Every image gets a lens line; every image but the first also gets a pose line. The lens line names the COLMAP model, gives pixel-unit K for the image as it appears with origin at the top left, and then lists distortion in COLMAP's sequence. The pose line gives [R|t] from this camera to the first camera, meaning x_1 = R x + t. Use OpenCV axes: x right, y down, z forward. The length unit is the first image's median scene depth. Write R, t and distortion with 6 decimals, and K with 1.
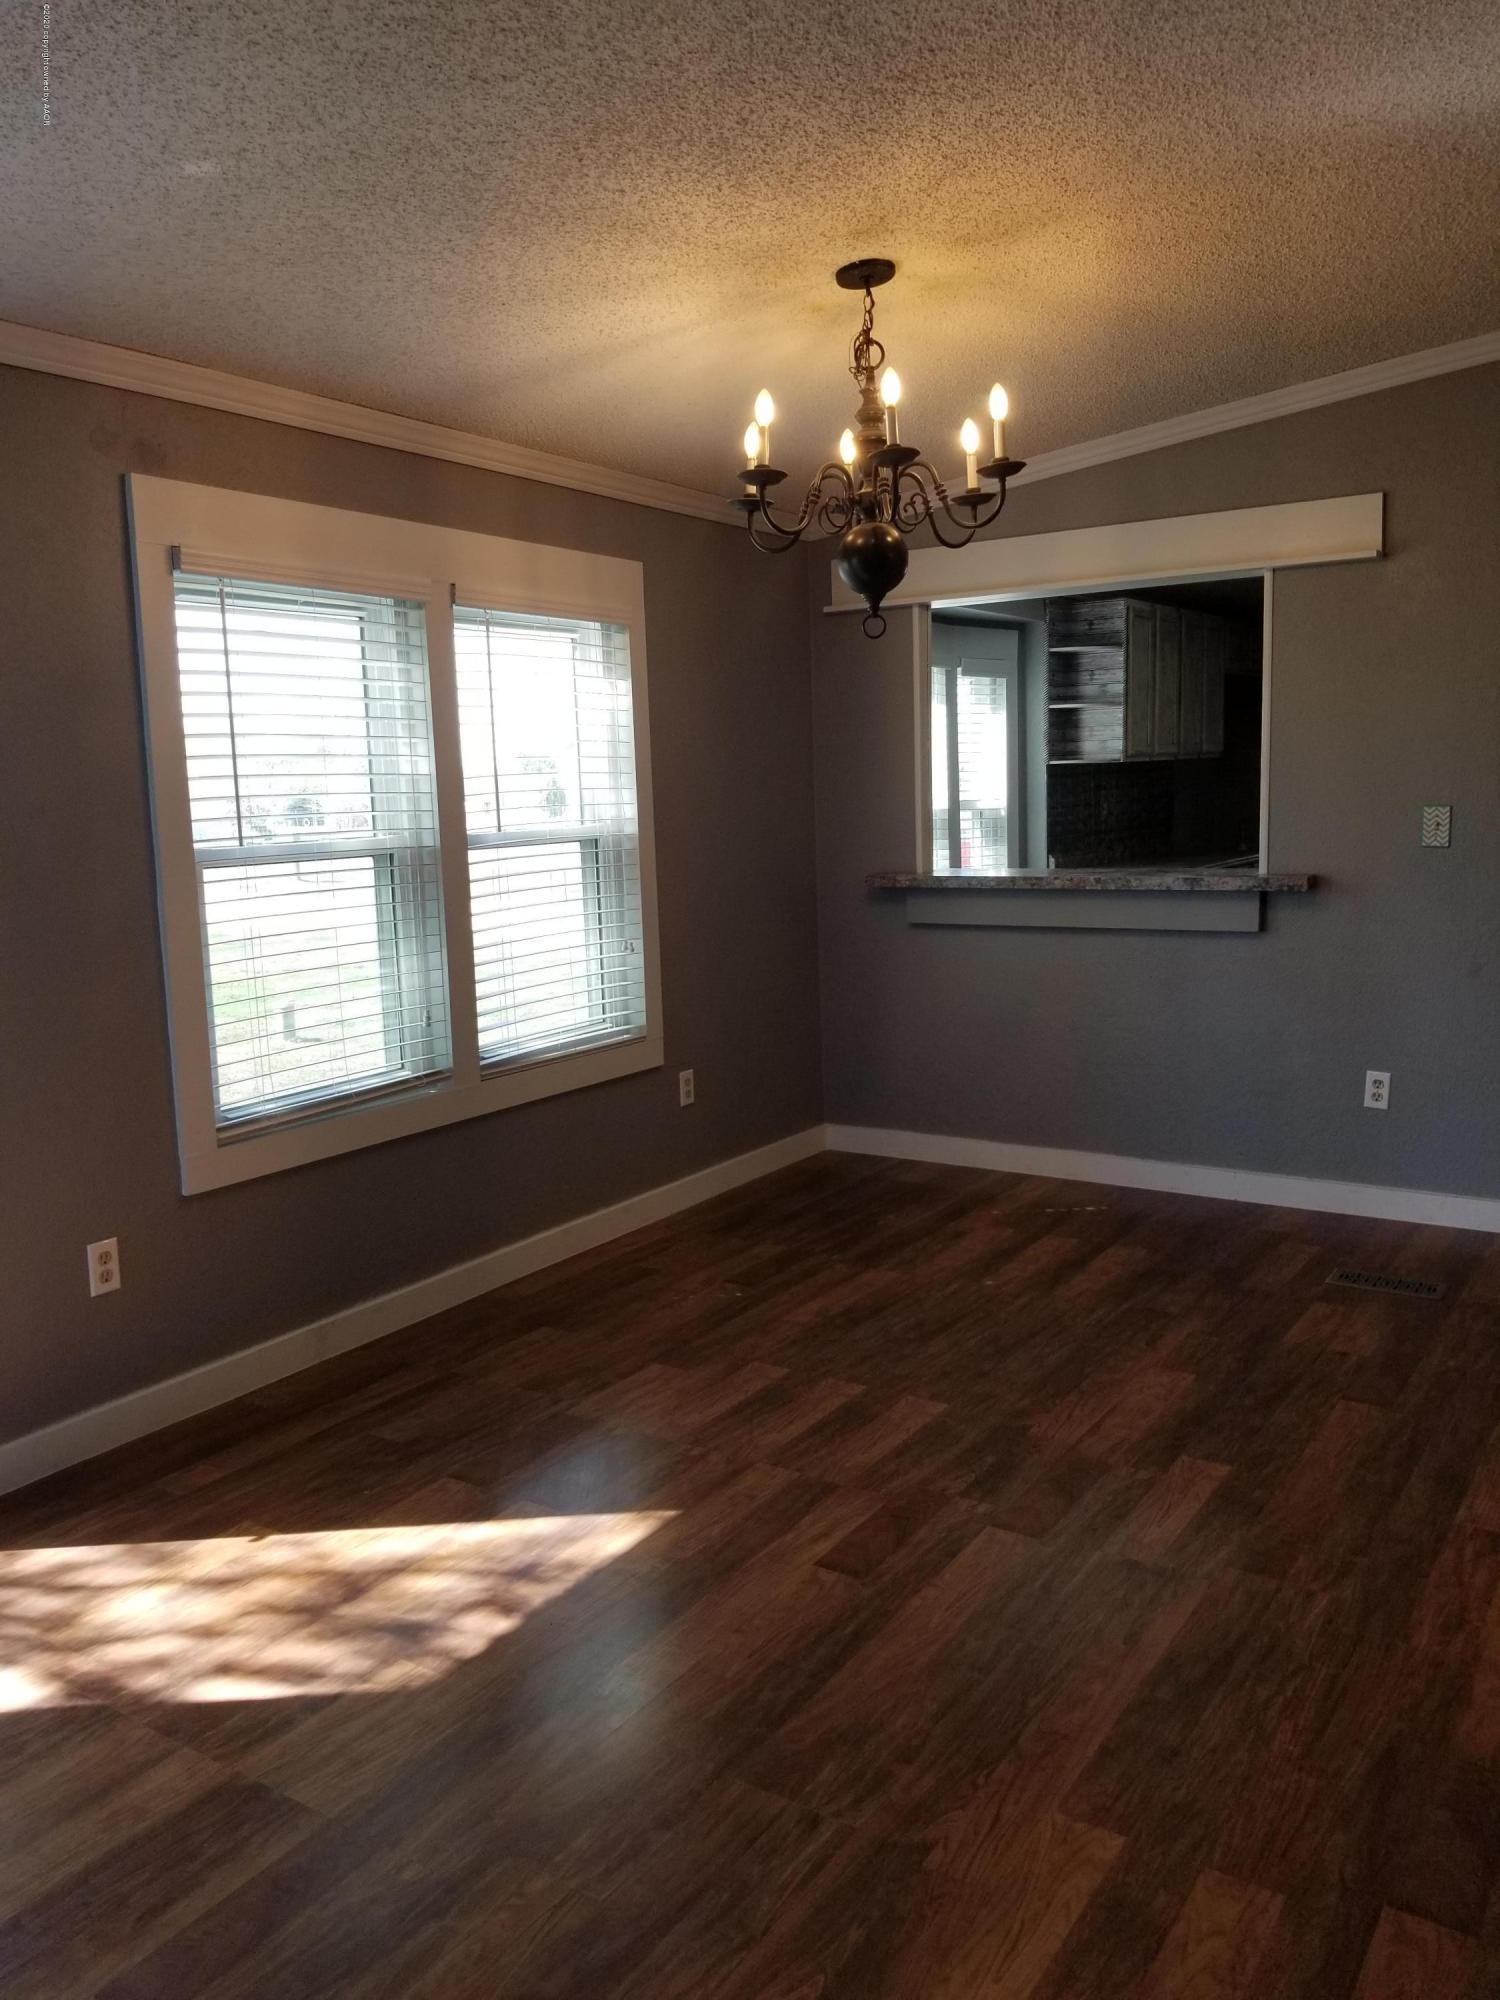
lens RADIAL K [[1539.0, 0, 791.4], [0, 1539.0, 1019.6], [0, 0, 1]] dist [0.133572, -0.299852]
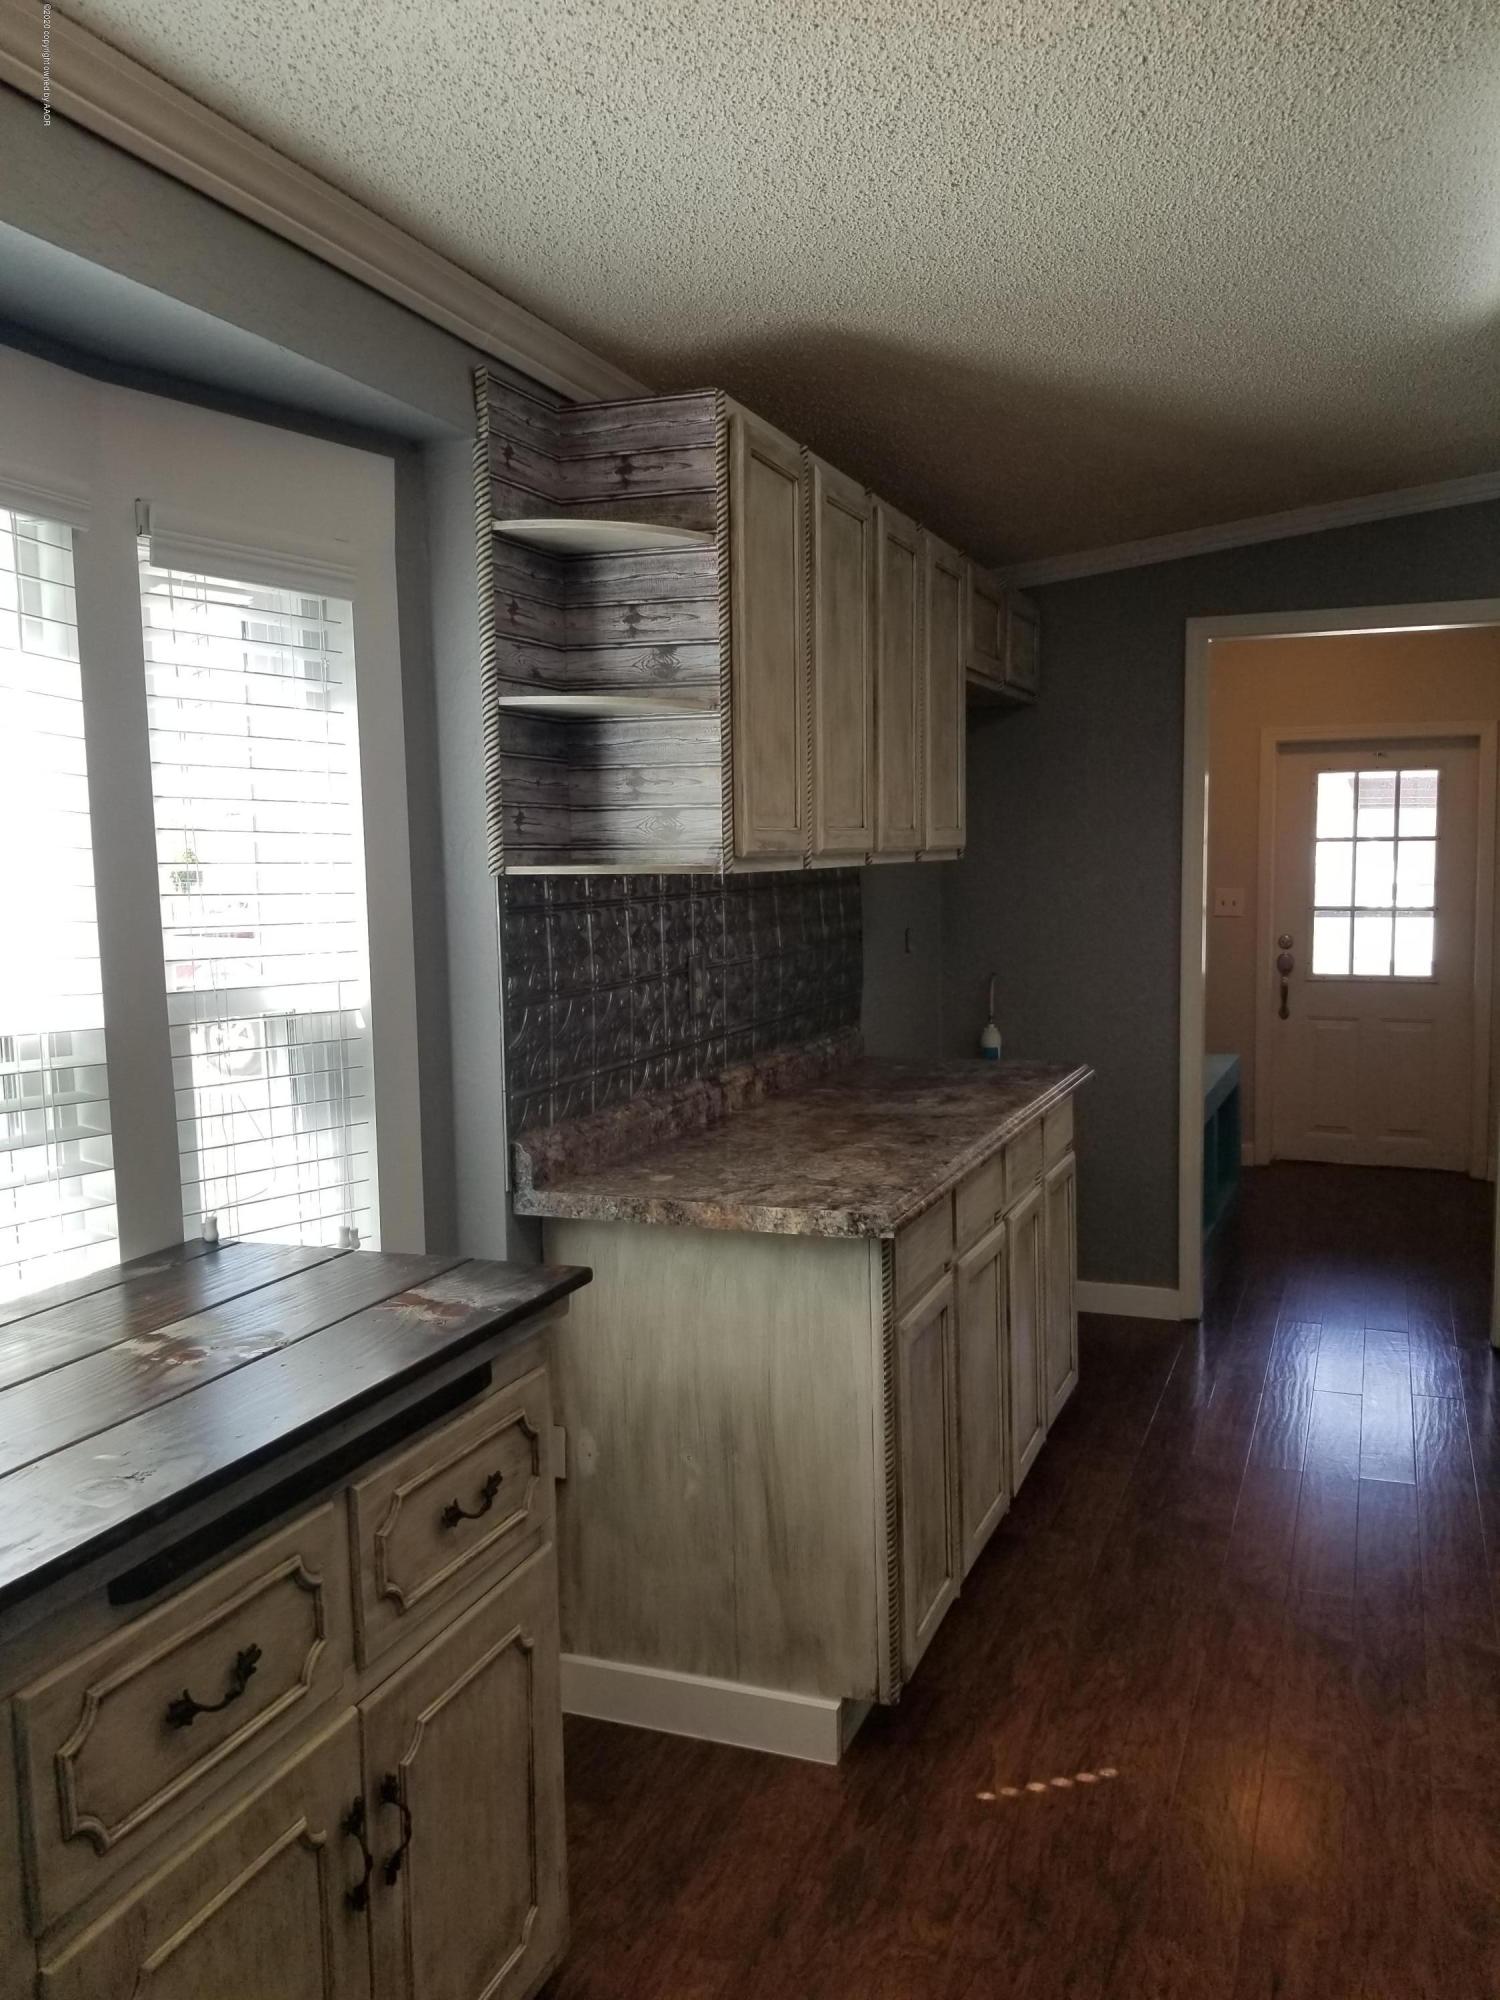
lens RADIAL K [[1539.0, 0, 791.4], [0, 1539.0, 1019.6], [0, 0, 1]] dist [0.133572, -0.299852]
pose [[0.978917, -0.000718, 0.204256, 0.158818], [0.011400, 0.998627, -0.051128, -0.116816], [-0.203939, 0.052378, 0.977581, 0.668578]]
